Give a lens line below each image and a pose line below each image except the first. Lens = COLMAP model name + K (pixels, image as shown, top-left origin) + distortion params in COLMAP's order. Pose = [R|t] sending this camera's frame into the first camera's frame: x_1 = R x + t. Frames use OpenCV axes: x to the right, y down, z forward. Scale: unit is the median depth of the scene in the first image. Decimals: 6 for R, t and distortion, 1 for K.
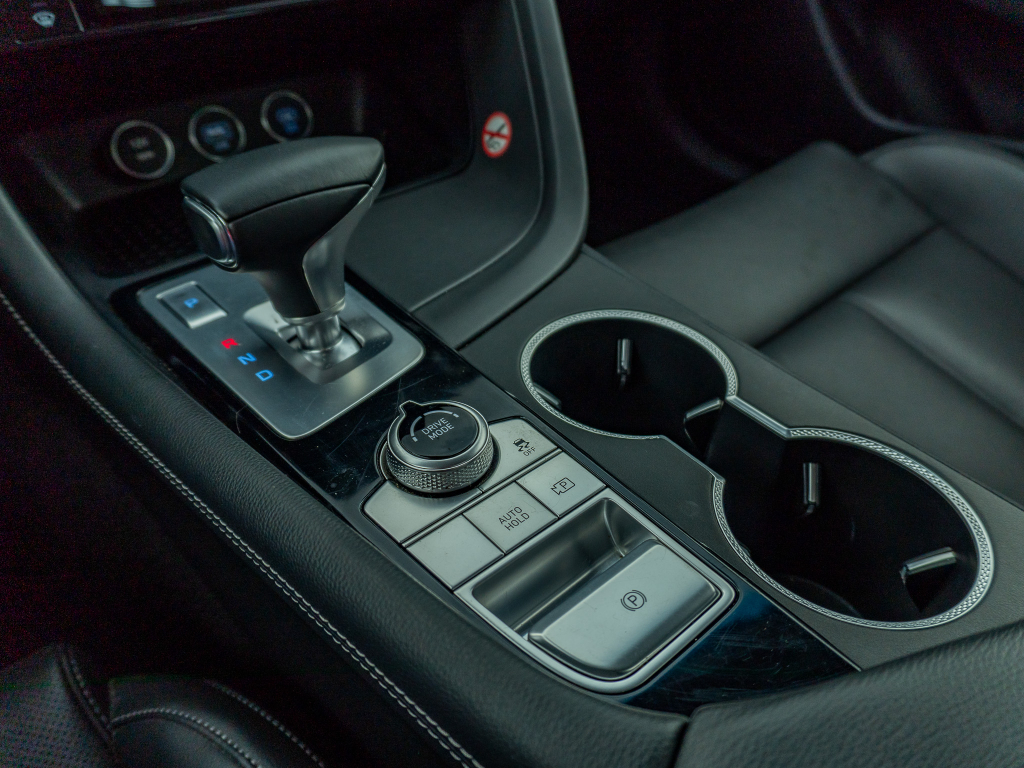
lens RADIAL K [[773.5, 0, 519.6], [0, 773.5, 390.6], [0, 0, 1]] dist [-0.020856, 0.001660]
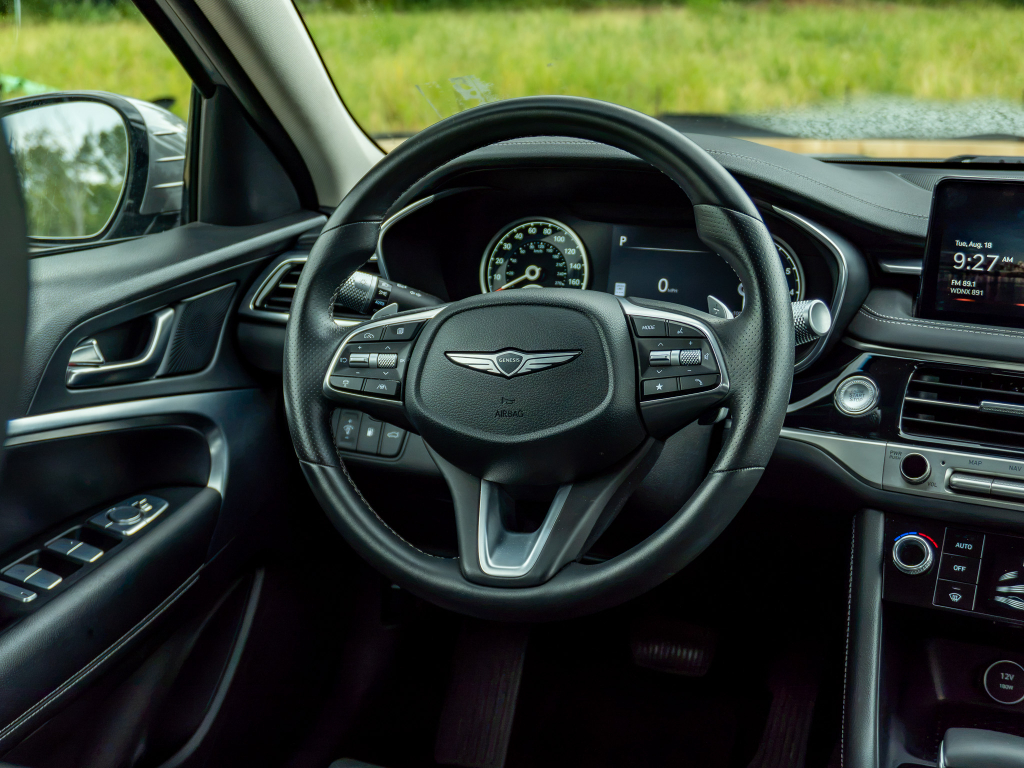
lens RADIAL K [[1304.2, 0, 505.6], [0, 1304.2, 389.2], [0, 0, 1]] dist [-0.006080, 0.000000]
pose [[0.474215, 0.231165, -0.849519, 1.114340], [-0.571641, 0.814702, -0.097408, -0.035336], [0.669587, 0.531812, 0.518487, -1.237715]]
